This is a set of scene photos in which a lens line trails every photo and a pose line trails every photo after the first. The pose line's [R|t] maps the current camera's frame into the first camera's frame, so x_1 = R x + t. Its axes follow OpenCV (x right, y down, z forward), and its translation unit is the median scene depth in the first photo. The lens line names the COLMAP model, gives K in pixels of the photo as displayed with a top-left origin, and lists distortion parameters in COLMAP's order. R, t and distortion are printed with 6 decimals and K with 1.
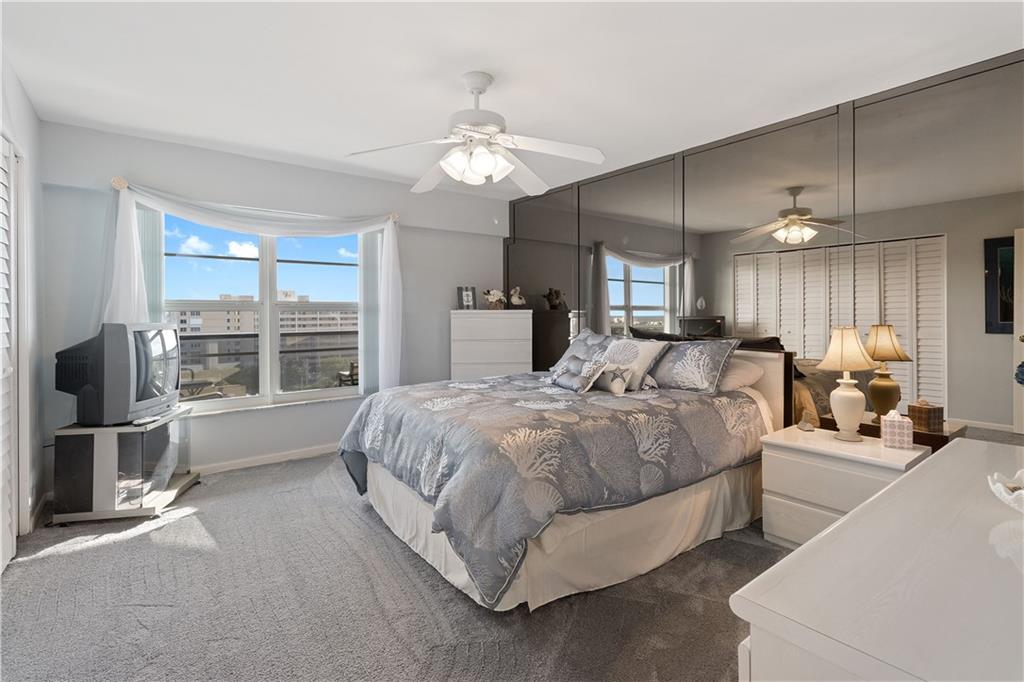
lens RADIAL K [[484.9, 0, 514.7], [0, 484.9, 314.2], [0, 0, 1]] dist [0.006558, 0.000338]
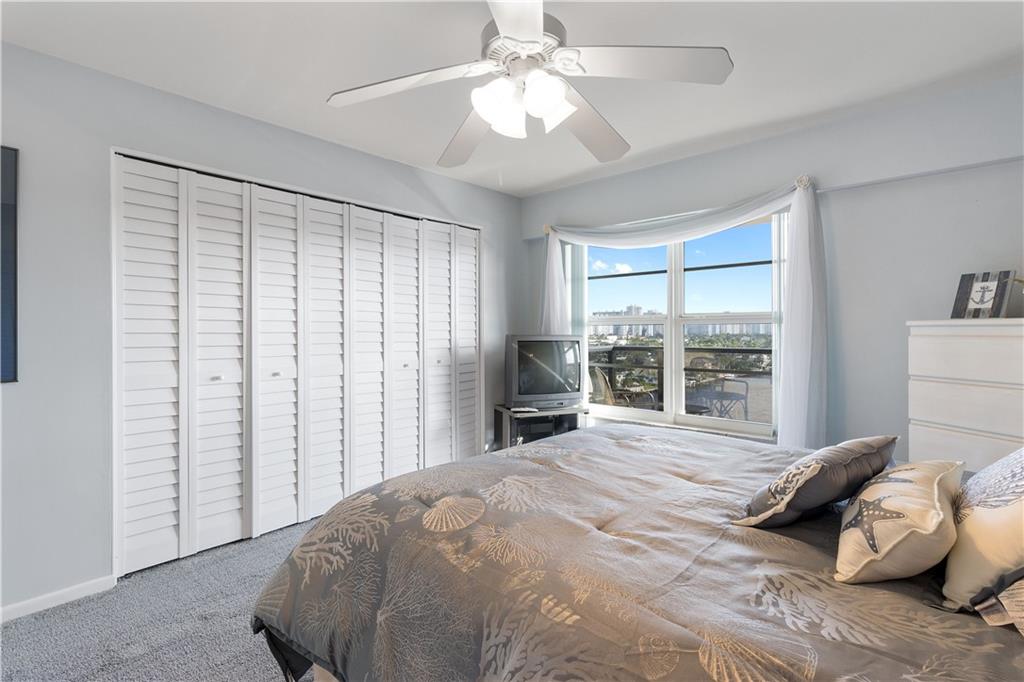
lens RADIAL K [[484.9, 0, 508.8], [0, 484.9, 327.1], [0, 0, 1]] dist [0.006558, 0.000338]
pose [[0.182488, -0.005342, -0.983194, 0.309853], [-0.000562, 0.999985, -0.005538, 0.002876], [0.983208, 0.001563, 0.182482, 0.433955]]
